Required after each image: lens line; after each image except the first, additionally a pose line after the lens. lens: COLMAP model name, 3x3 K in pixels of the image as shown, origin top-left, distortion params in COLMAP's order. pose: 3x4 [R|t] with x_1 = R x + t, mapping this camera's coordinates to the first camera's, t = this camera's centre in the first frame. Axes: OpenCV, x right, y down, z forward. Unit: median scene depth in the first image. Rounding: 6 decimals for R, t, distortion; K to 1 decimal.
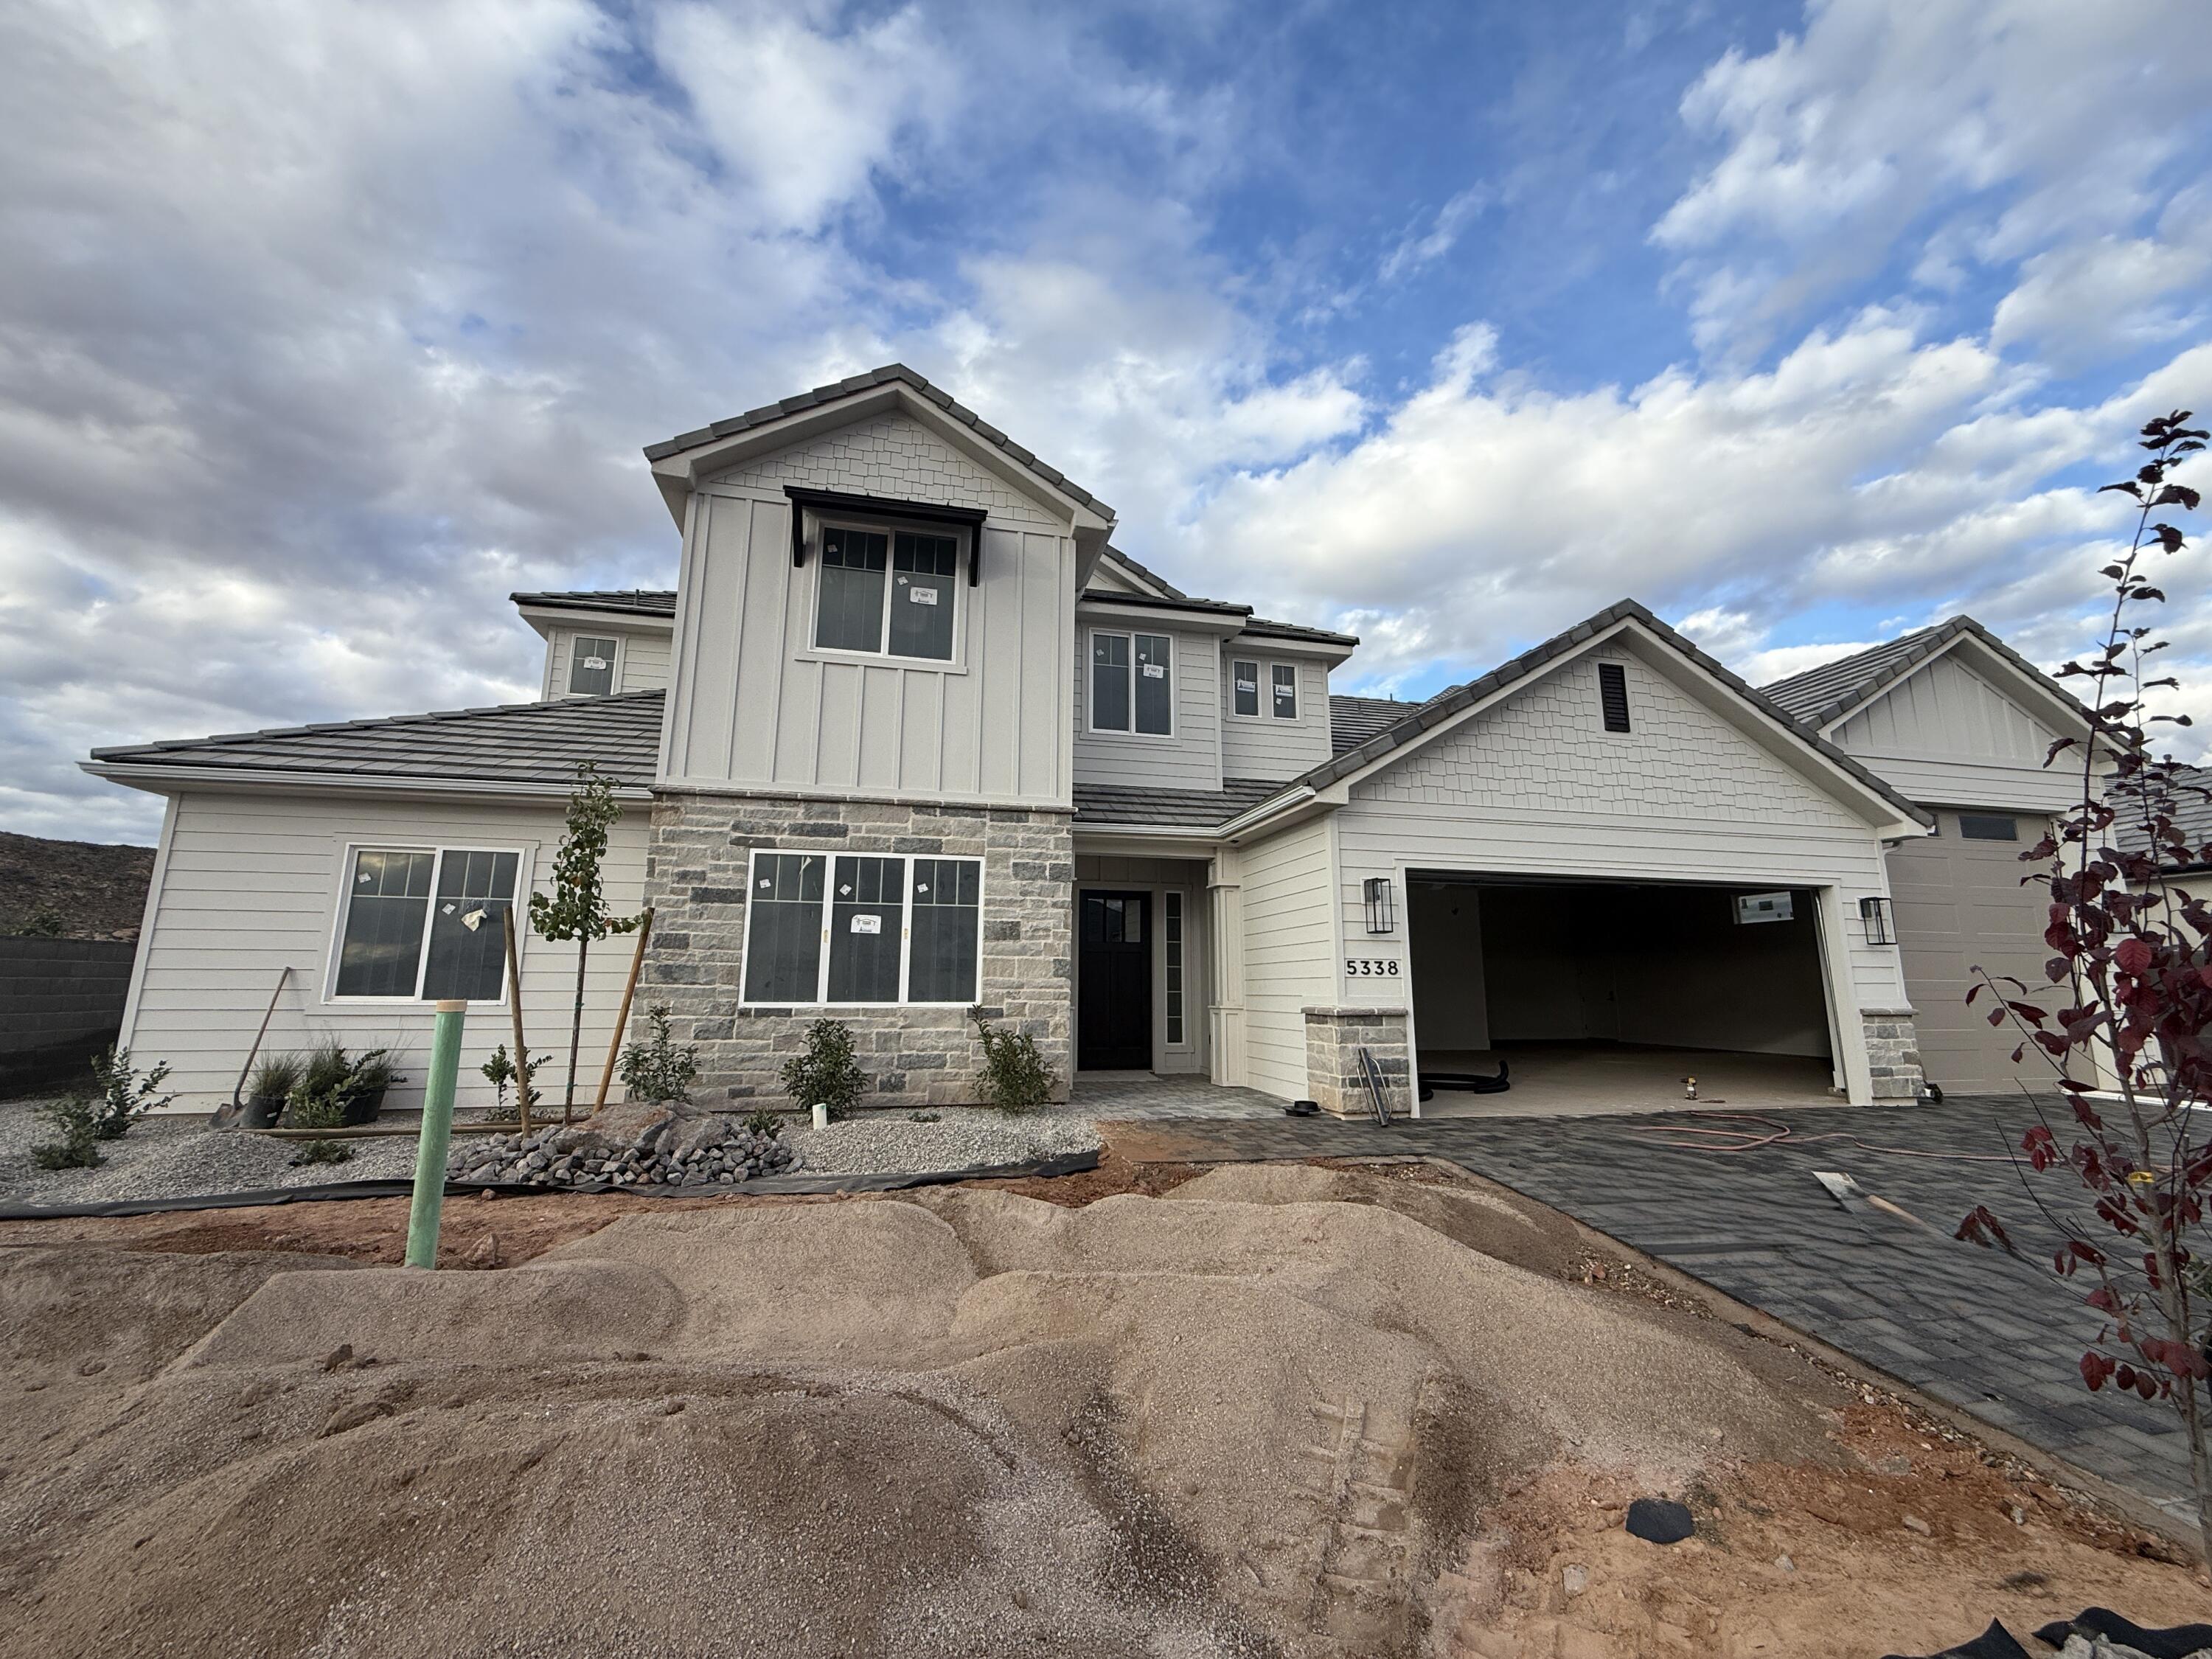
lens RADIAL K [[886.3, 0, 1104.9], [0, 886.3, 791.0], [0, 0, 1]] dist [0.002030, 0.000532]
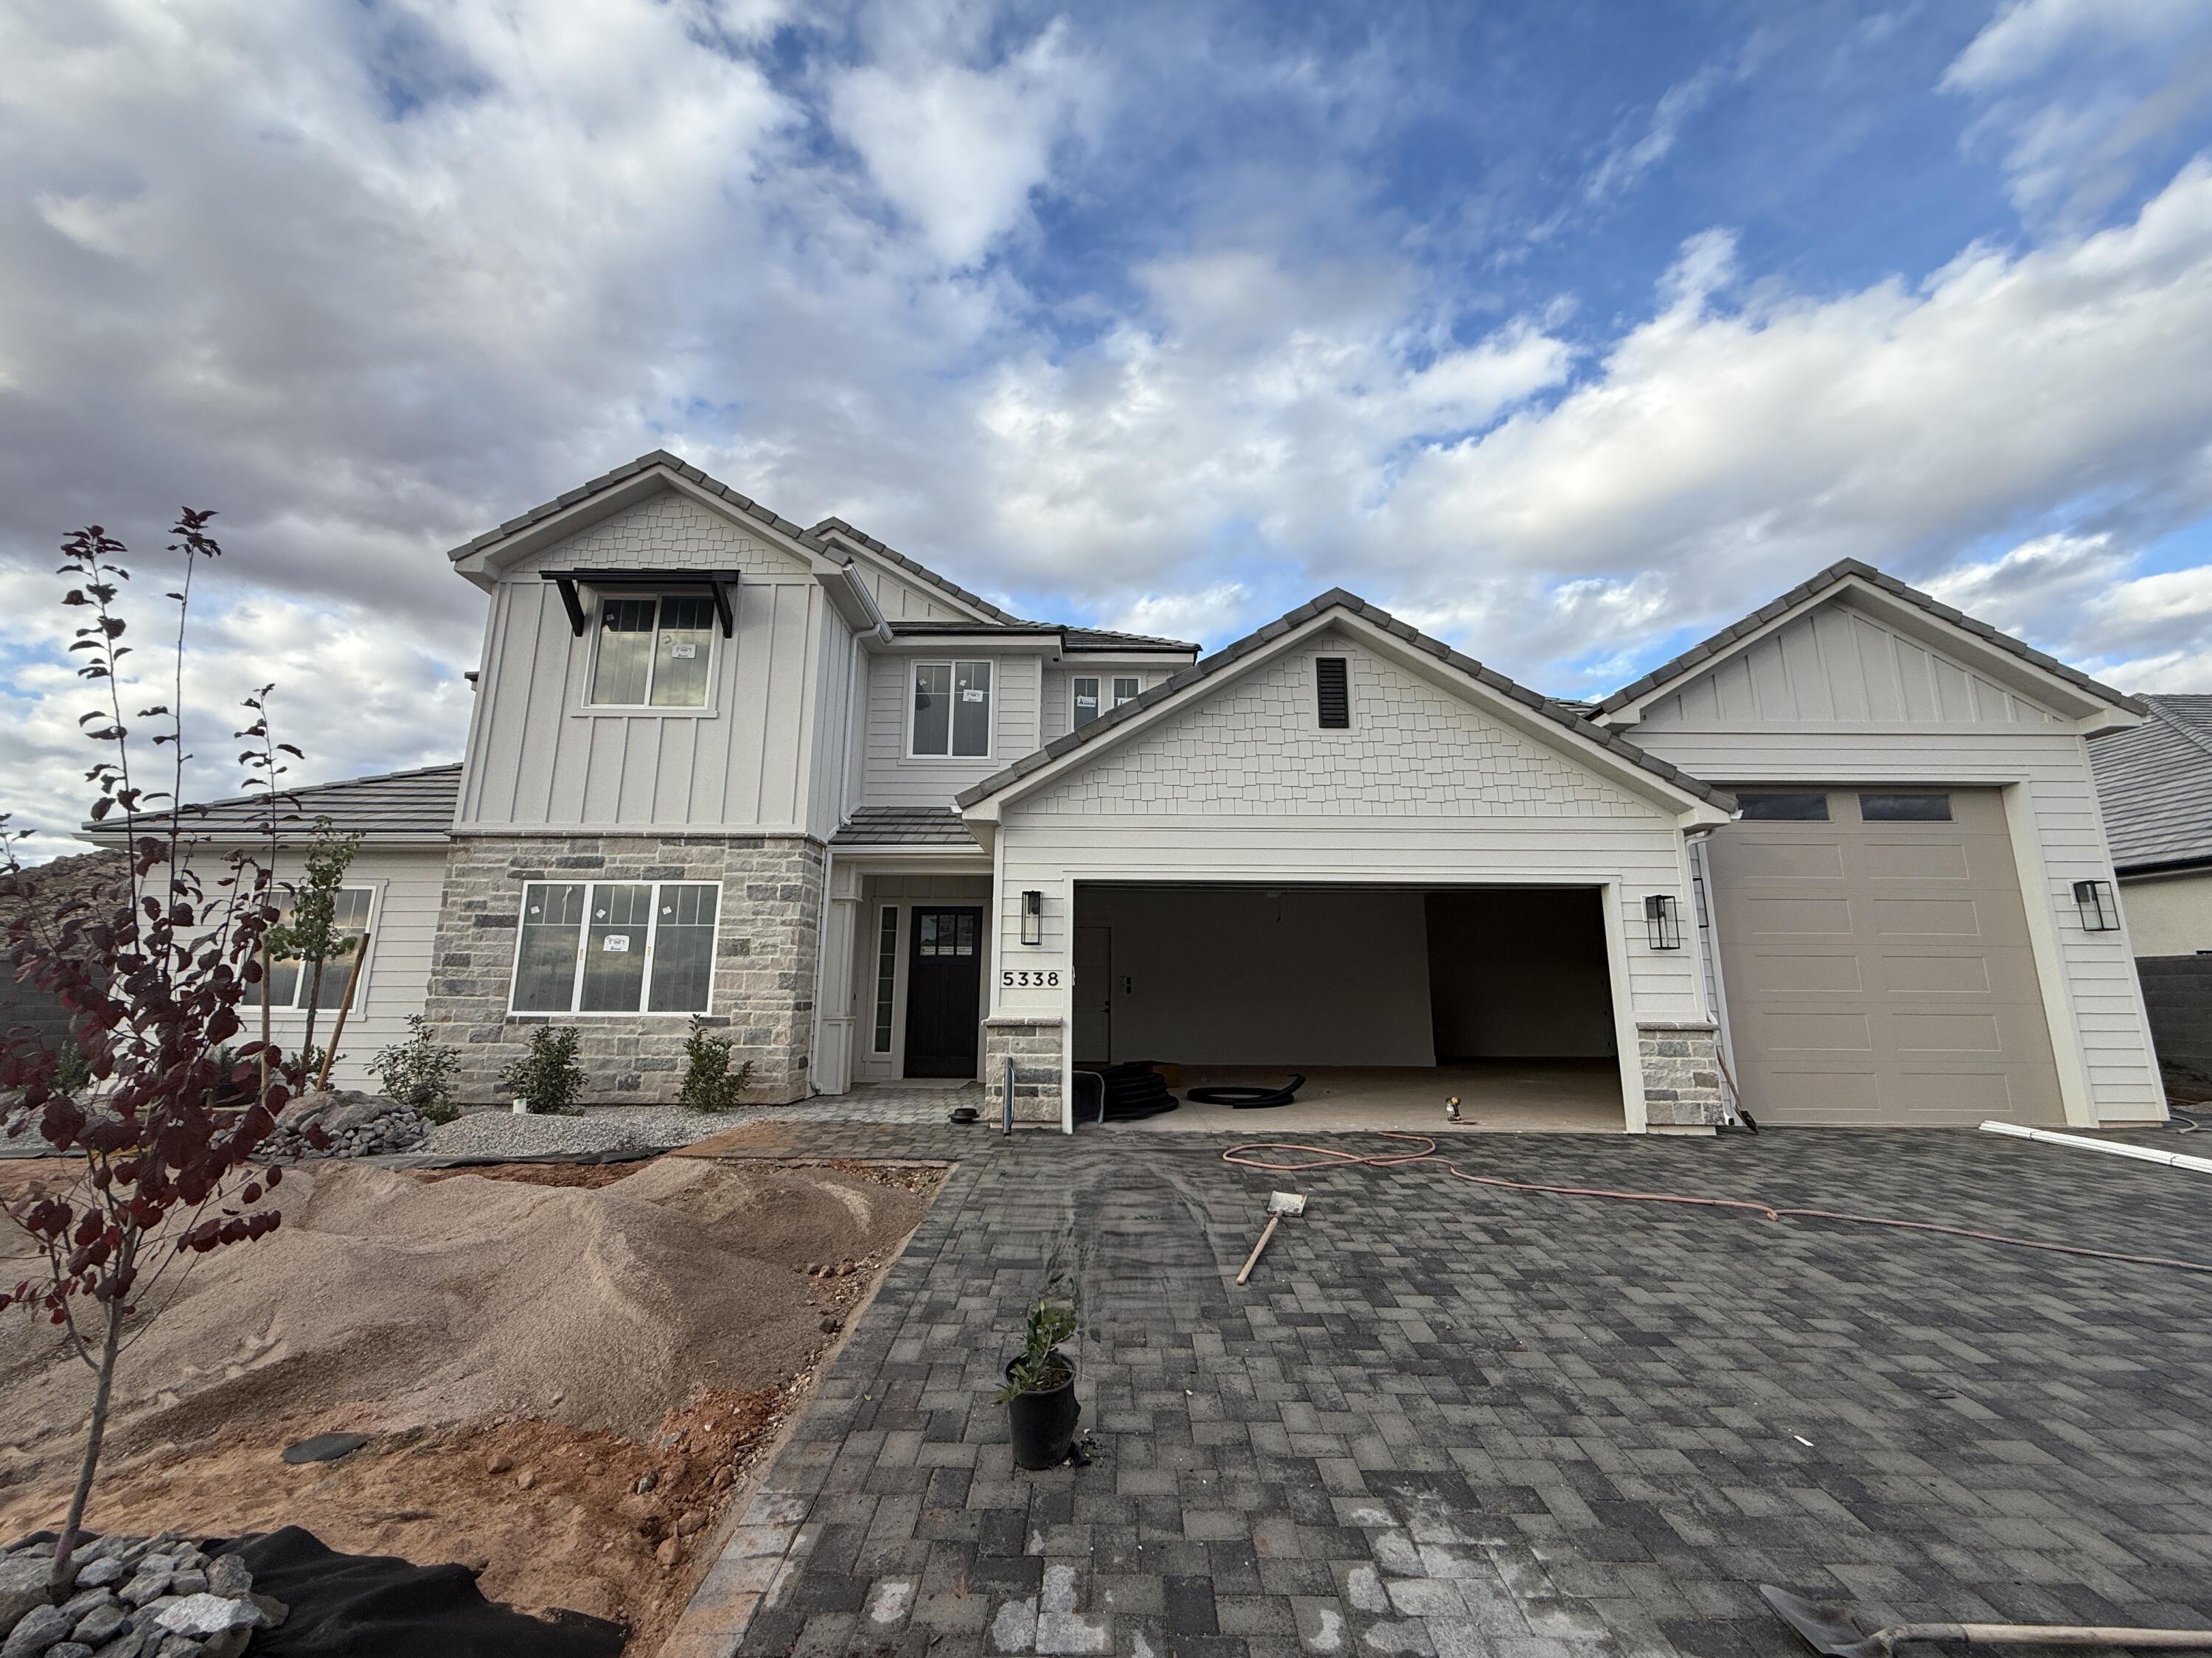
lens RADIAL K [[935.2, 0, 1107.7], [0, 935.2, 781.5], [0, 0, 1]] dist [0.004390, 0.000462]
pose [[0.971710, -0.055363, -0.229596, 0.568711], [0.049414, 0.998279, -0.031583, 0.009971], [0.230949, 0.019344, 0.972773, -0.030463]]
